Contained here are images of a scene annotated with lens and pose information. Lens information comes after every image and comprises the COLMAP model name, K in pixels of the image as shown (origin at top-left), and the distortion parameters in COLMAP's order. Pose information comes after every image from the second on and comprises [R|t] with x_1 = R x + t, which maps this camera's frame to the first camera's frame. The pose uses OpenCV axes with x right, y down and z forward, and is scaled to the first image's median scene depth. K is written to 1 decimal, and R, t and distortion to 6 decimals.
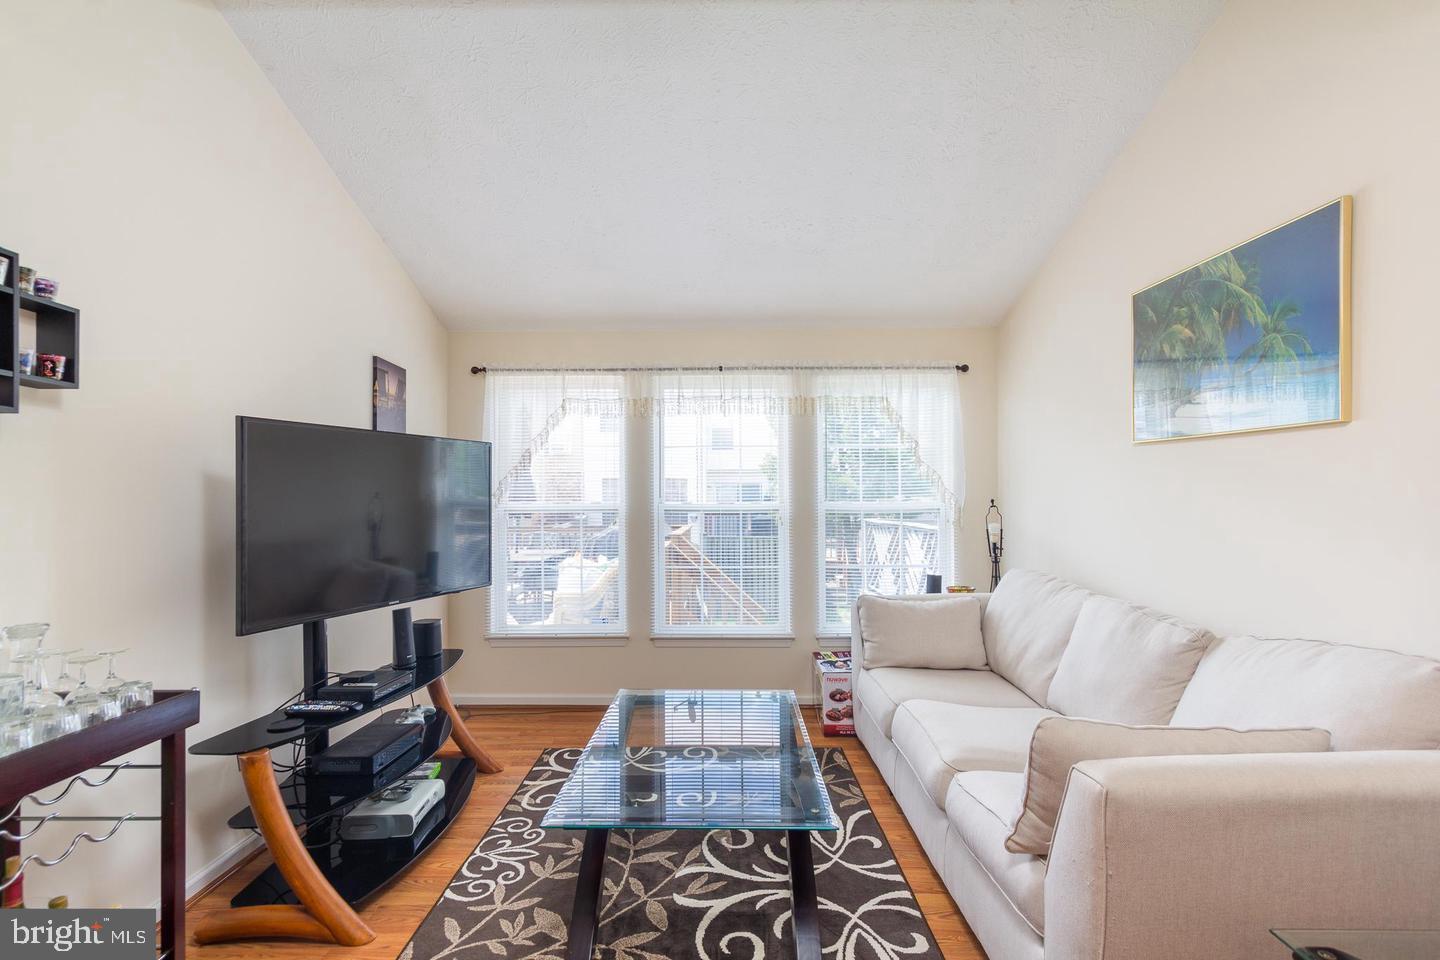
lens RADIAL K [[655.6, 0, 716.0], [0, 655.6, 498.4], [0, 0, 1]] dist [0.004104, -0.000301]
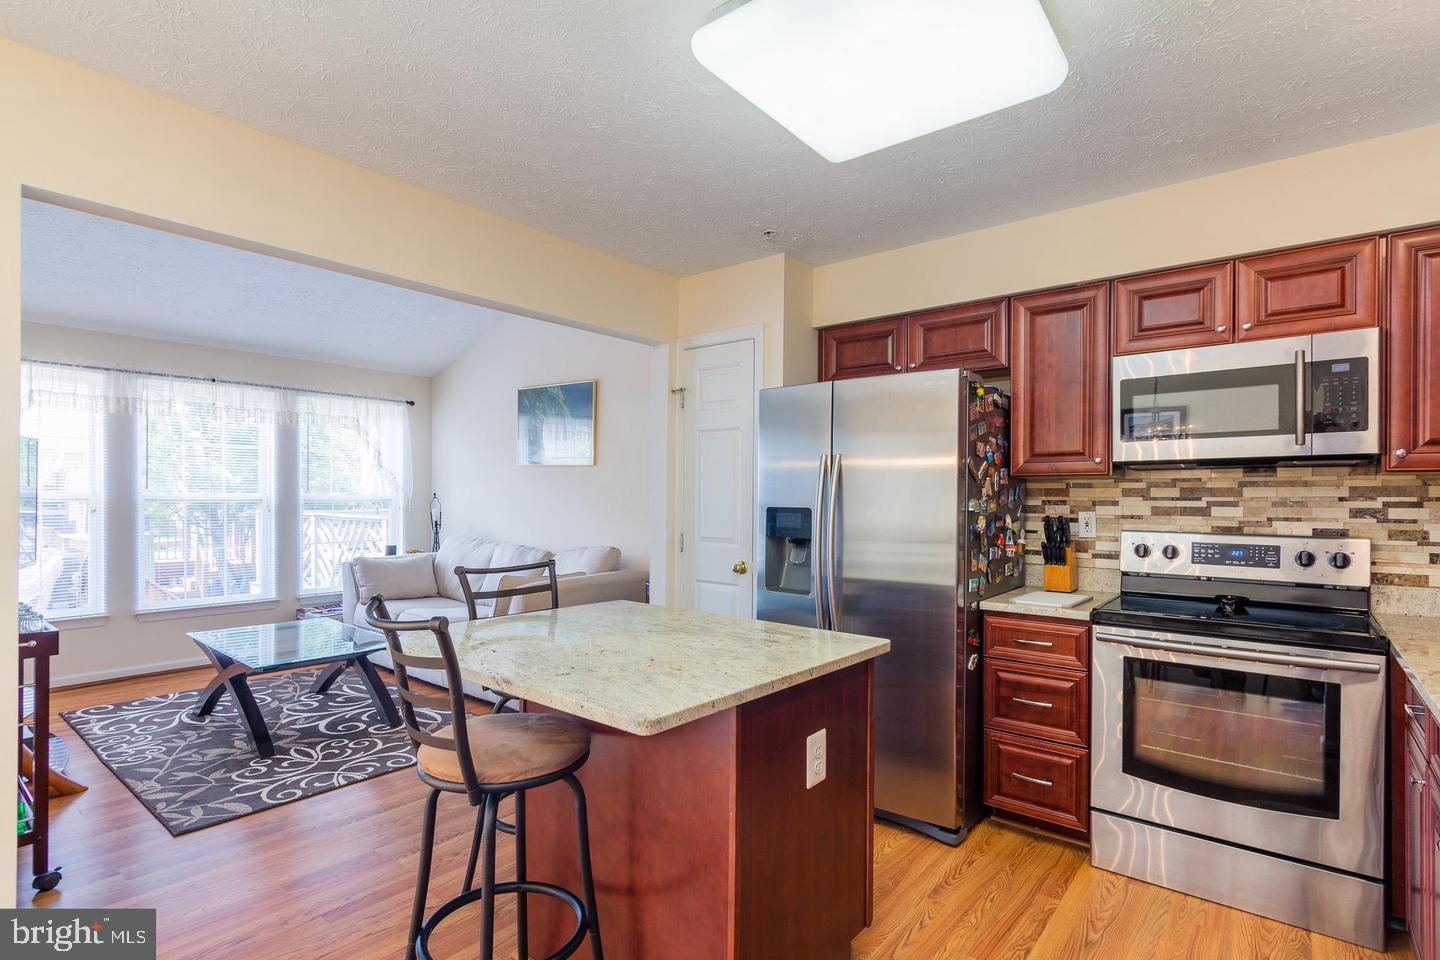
lens RADIAL K [[708.4, 0, 713.1], [0, 708.4, 498.9], [0, 0, 1]] dist [0.000566, 0.000042]
pose [[0.632326, 0.004703, 0.774688, -0.471509], [-0.012849, 0.999908, 0.004417, -0.000709], [-0.774596, -0.012747, 0.632328, -0.585813]]
